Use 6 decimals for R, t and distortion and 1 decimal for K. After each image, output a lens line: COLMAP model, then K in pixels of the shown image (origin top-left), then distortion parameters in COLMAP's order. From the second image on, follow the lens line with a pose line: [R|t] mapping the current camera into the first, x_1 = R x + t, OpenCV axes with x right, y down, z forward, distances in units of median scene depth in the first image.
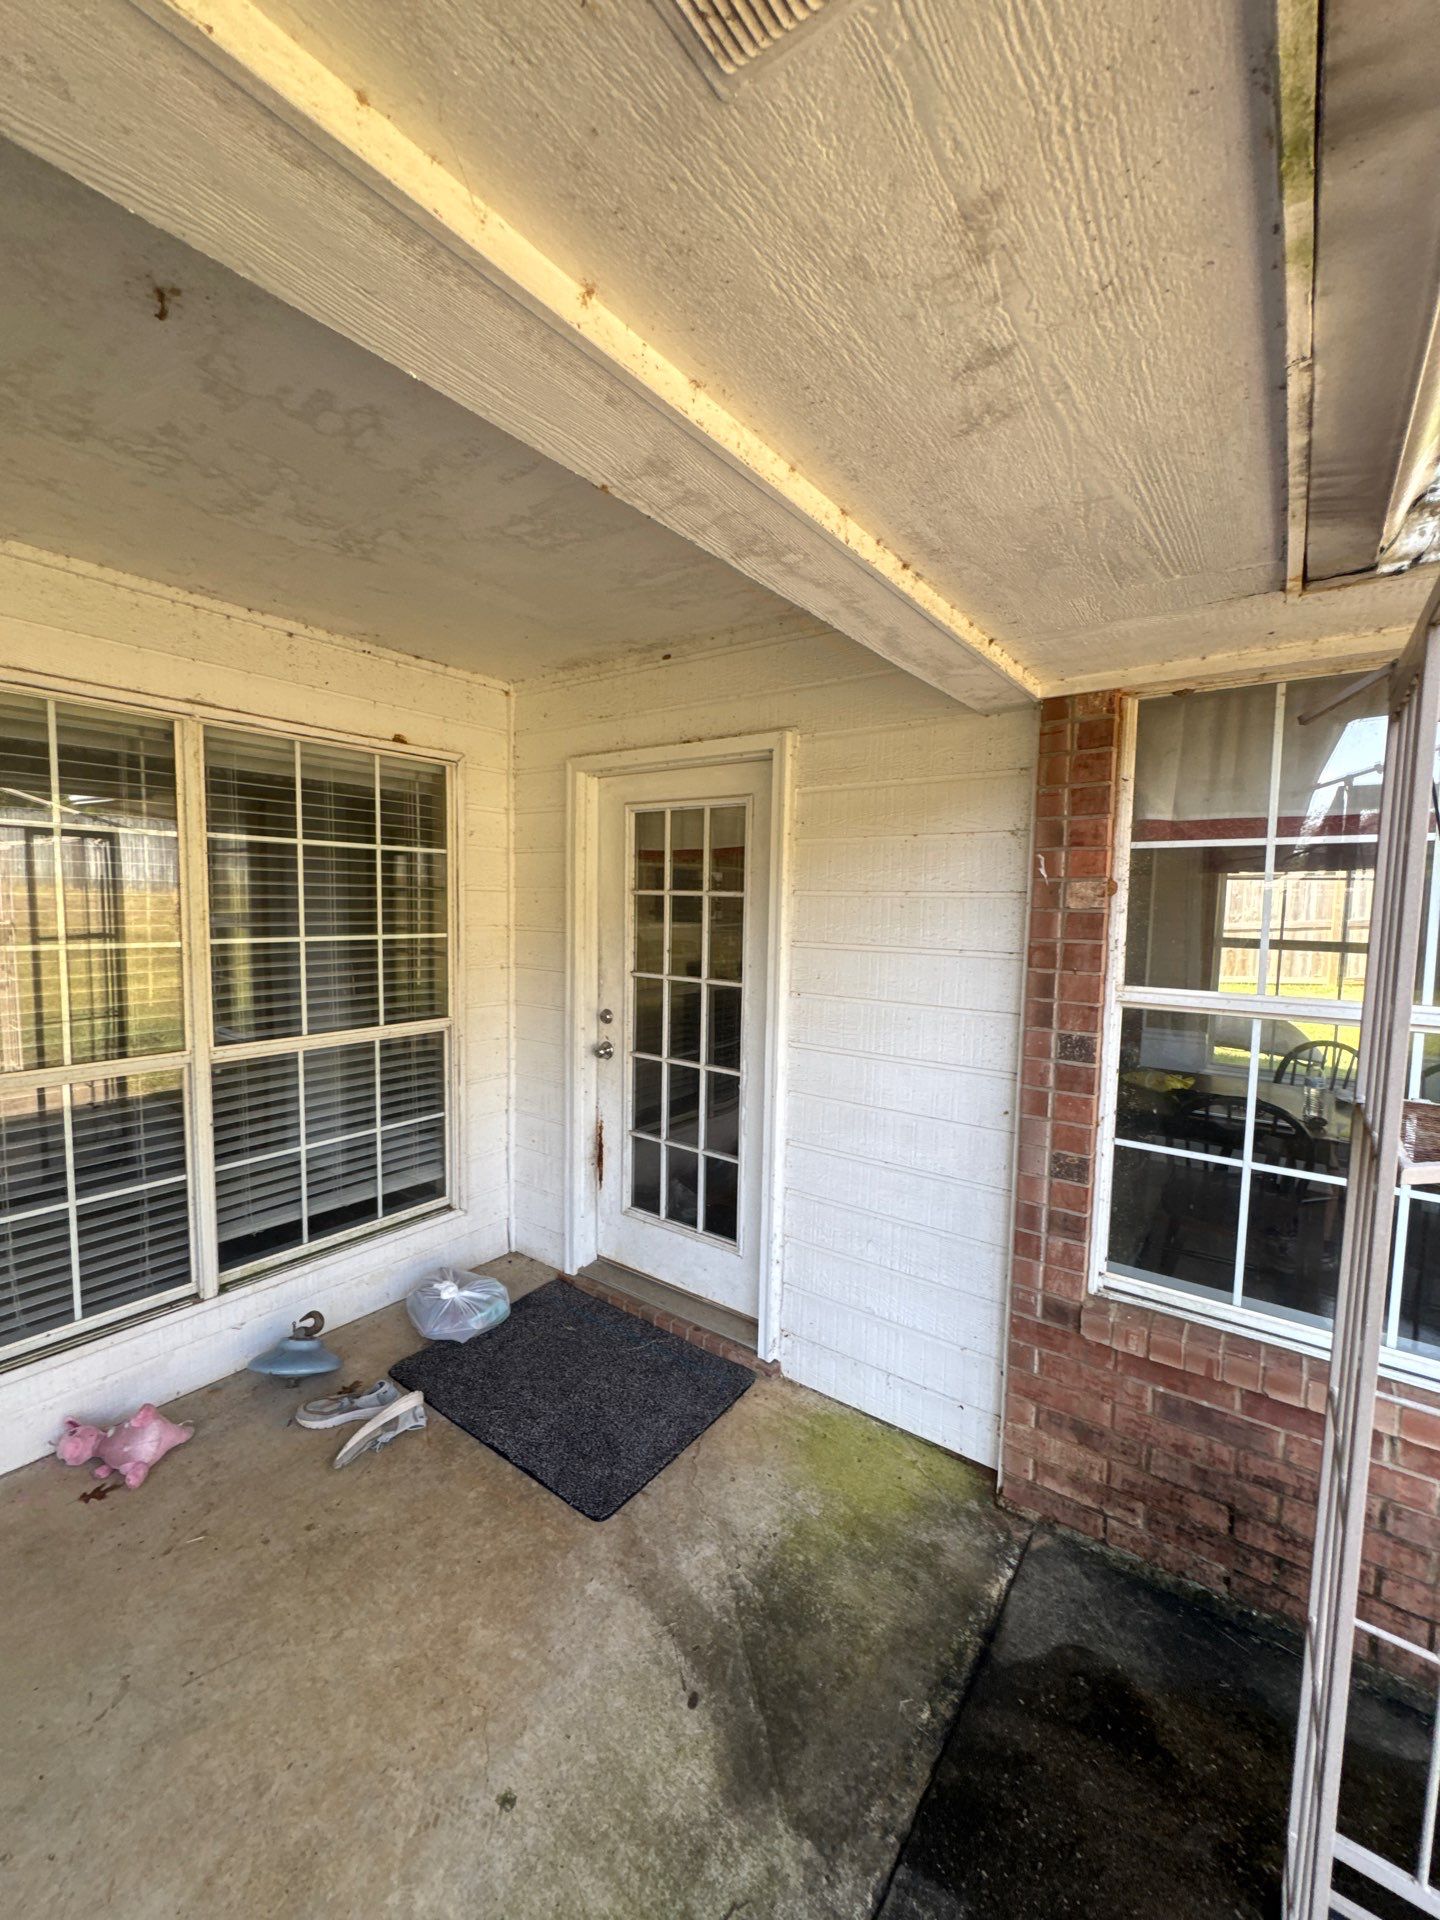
lens RADIAL K [[764.8, 0, 723.8], [0, 764.8, 959.2], [0, 0, 1]] dist [-0.003802, 0.001020]
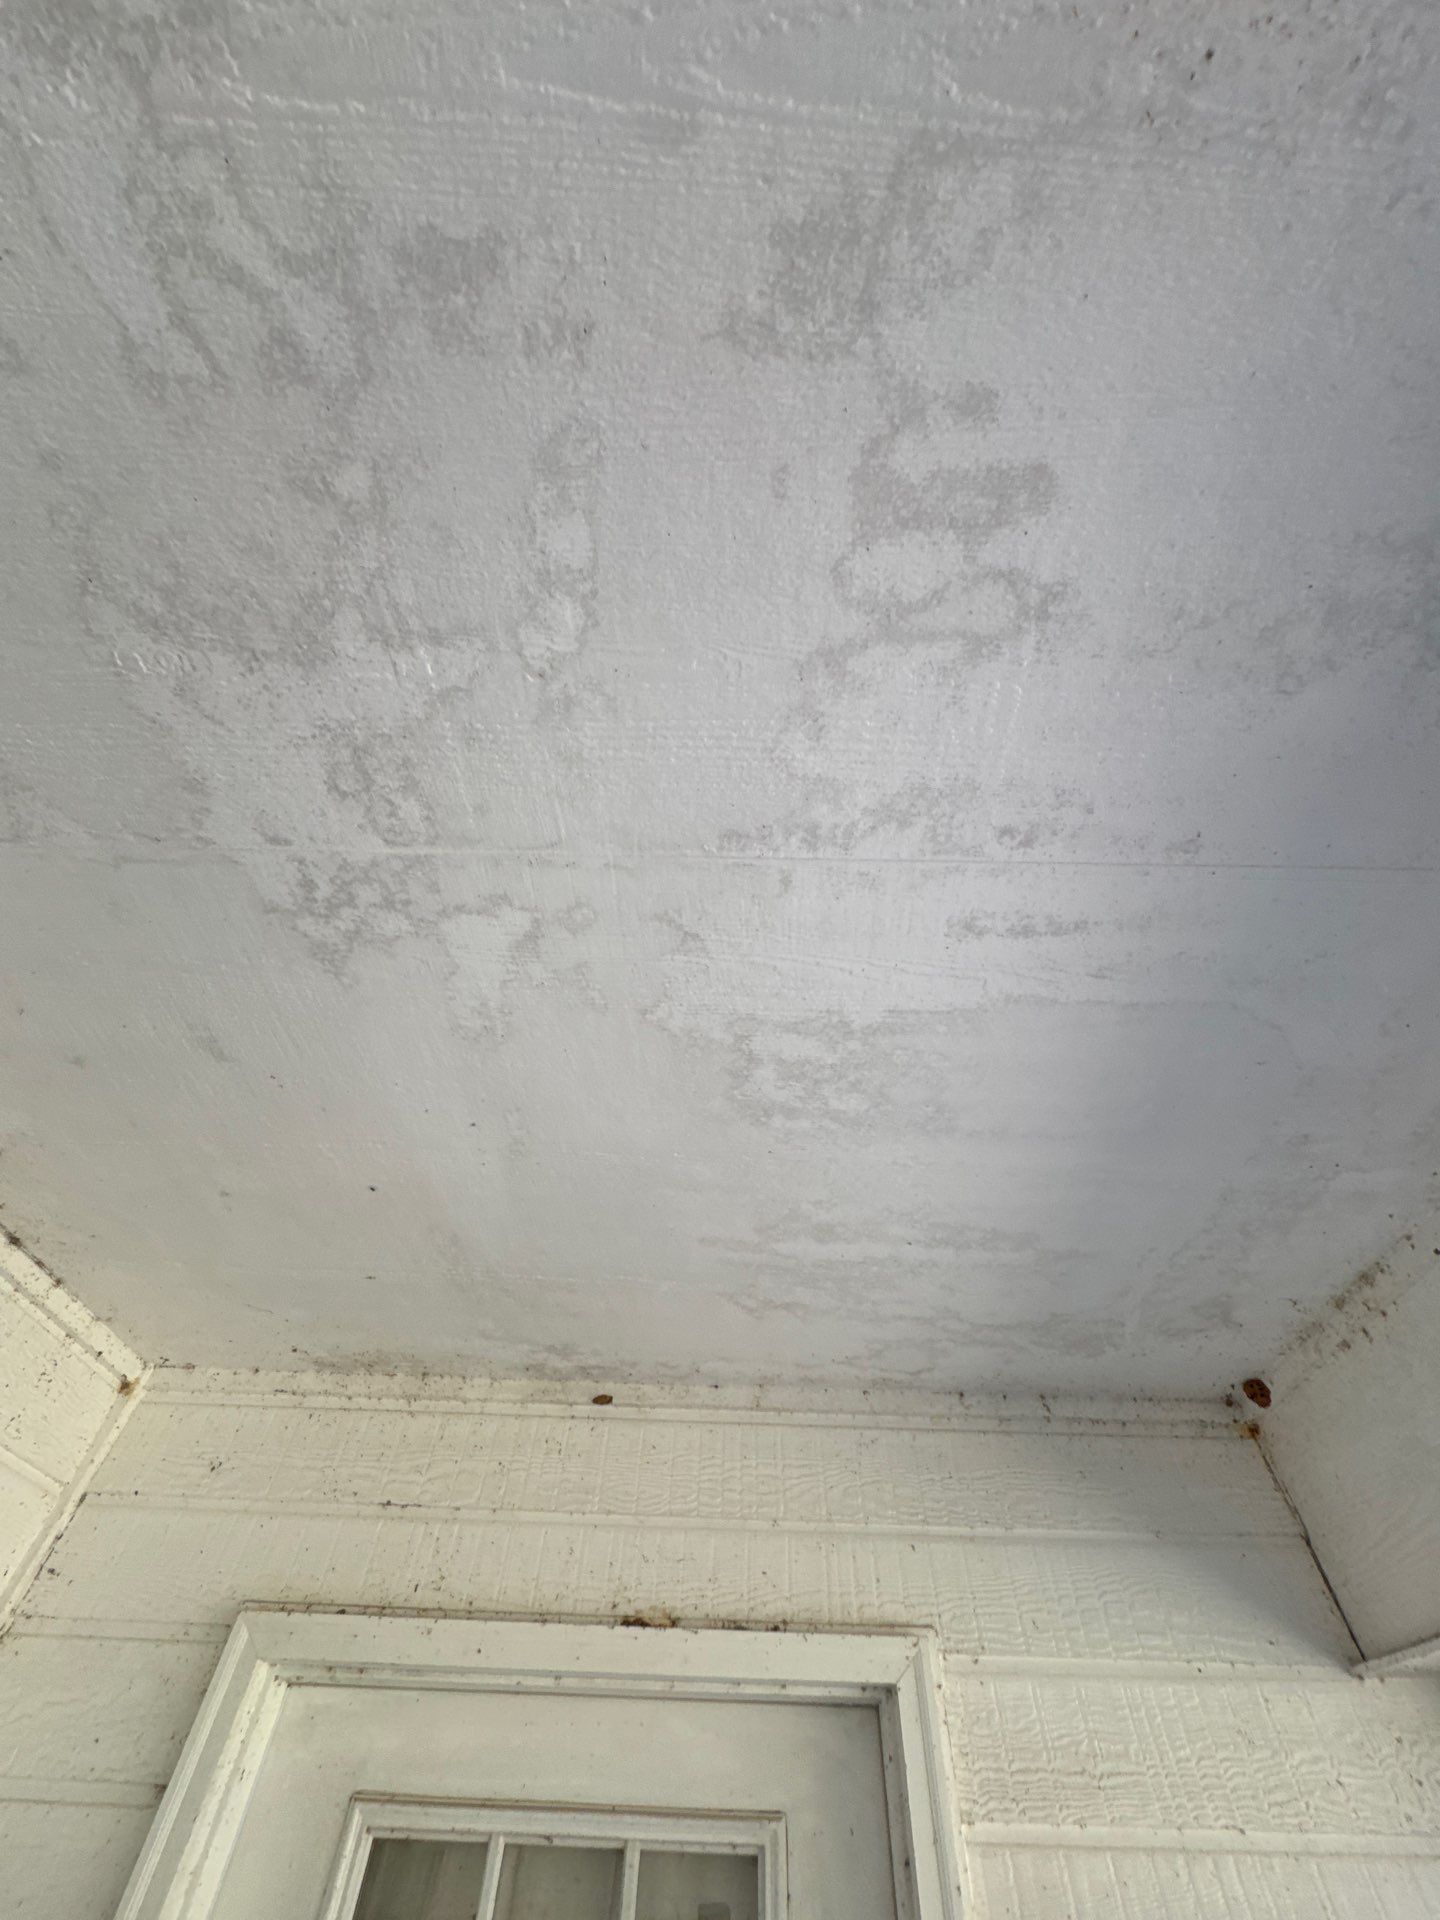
lens RADIAL K [[764.8, 0, 726.2], [0, 764.8, 962.3], [0, 0, 1]] dist [-0.003802, 0.001020]
pose [[0.805892, 0.464812, 0.366727, -0.362325], [0.036339, 0.579405, -0.814229, -0.160634], [-0.590947, 0.669507, 0.450047, 0.576720]]
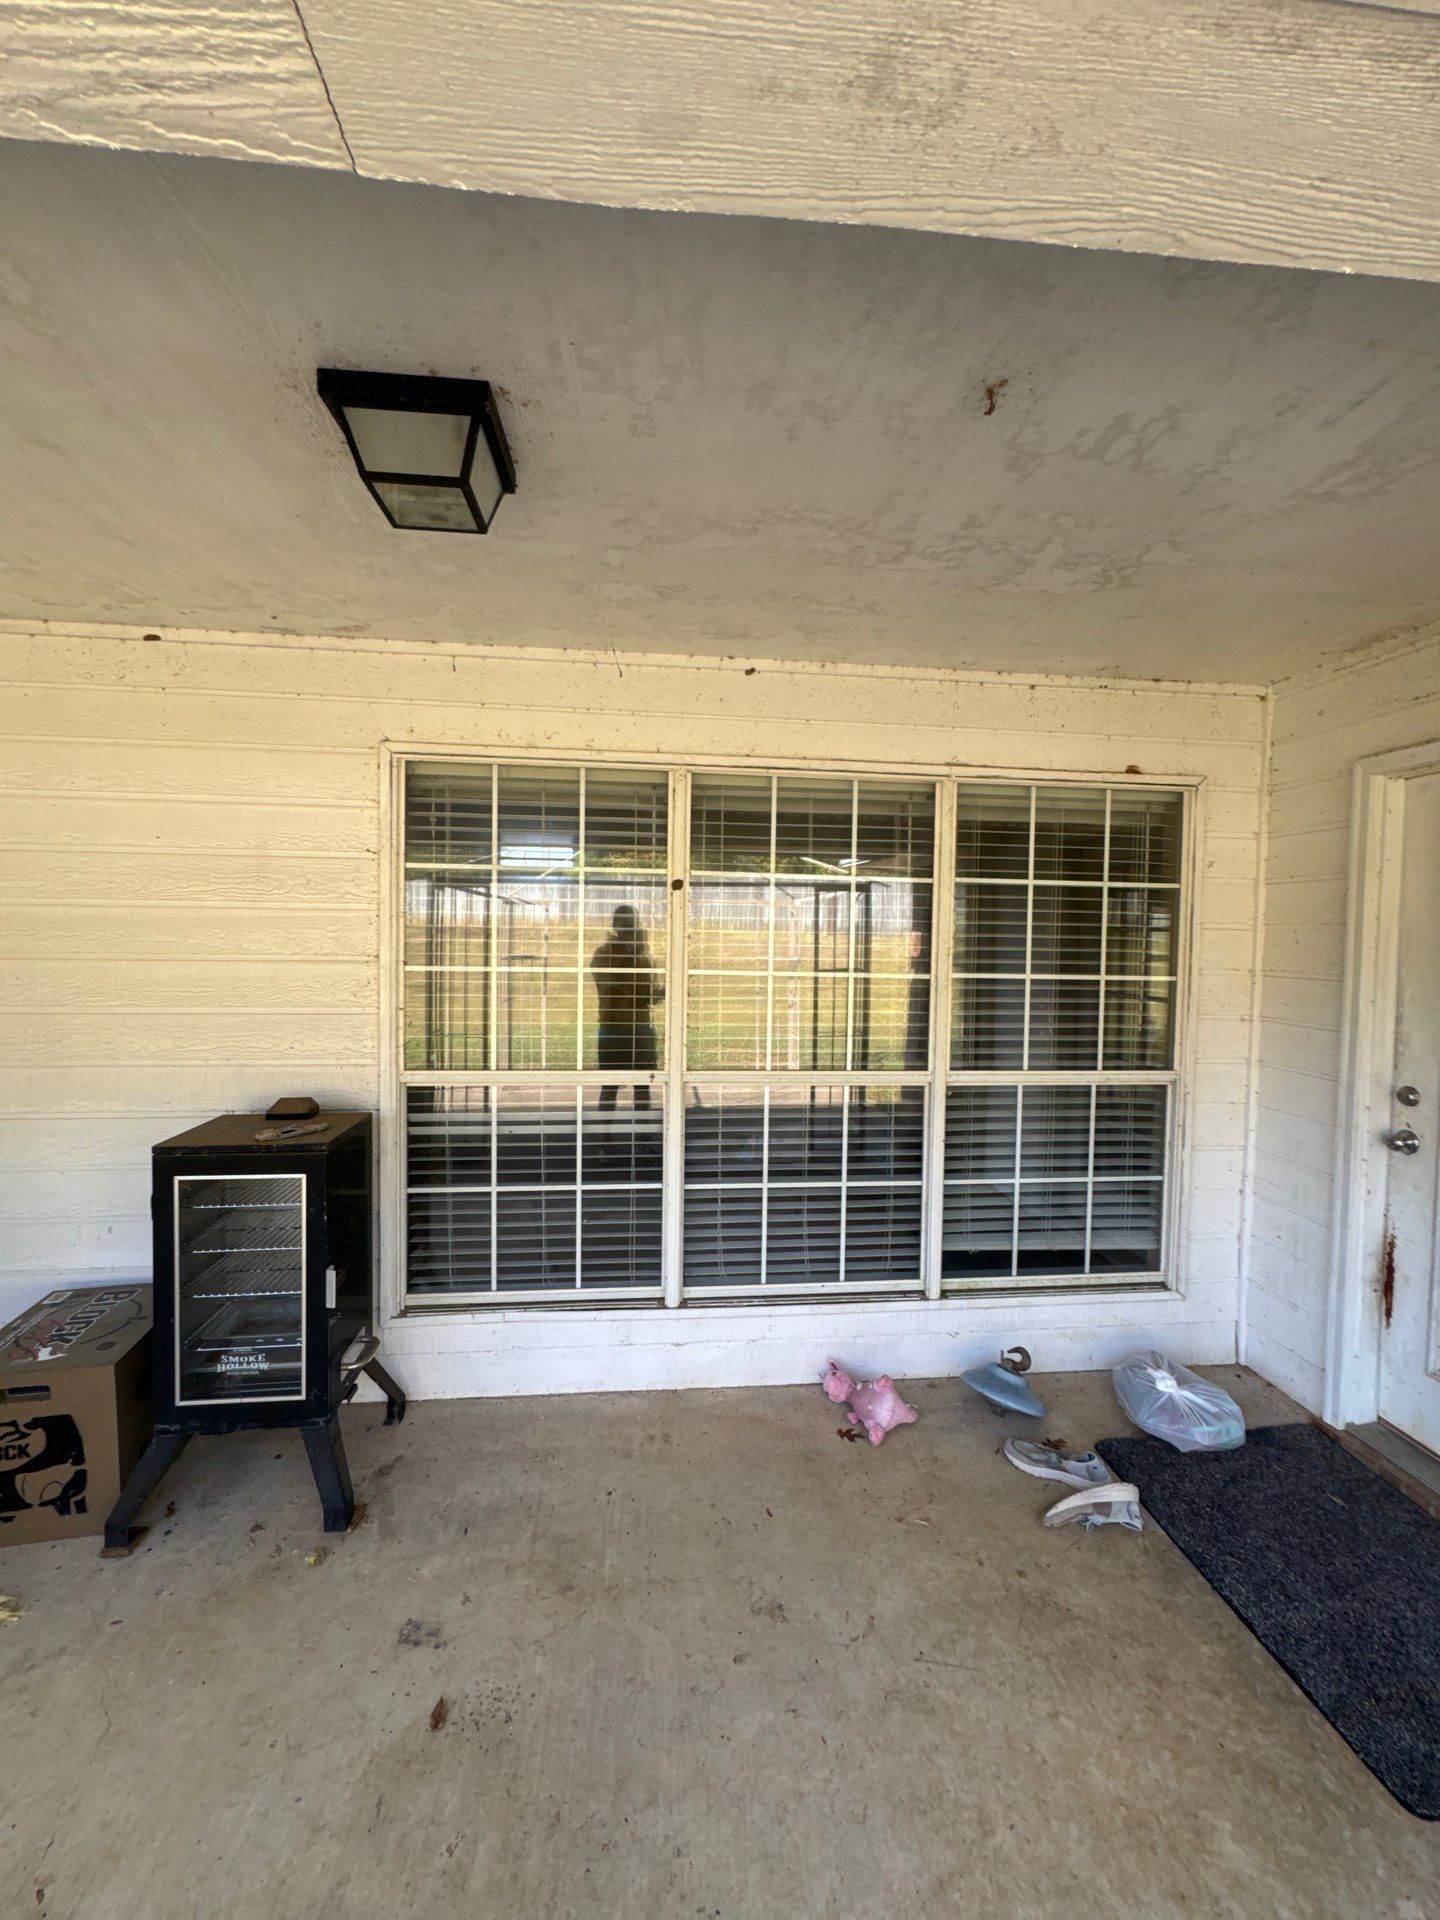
lens RADIAL K [[764.8, 0, 725.1], [0, 764.8, 959.3], [0, 0, 1]] dist [-0.003802, 0.001020]
pose [[0.673181, 0.018680, -0.739242, -0.068841], [-0.062099, 0.997578, -0.031343, 0.008441], [0.736865, 0.067006, 0.672711, 0.005297]]
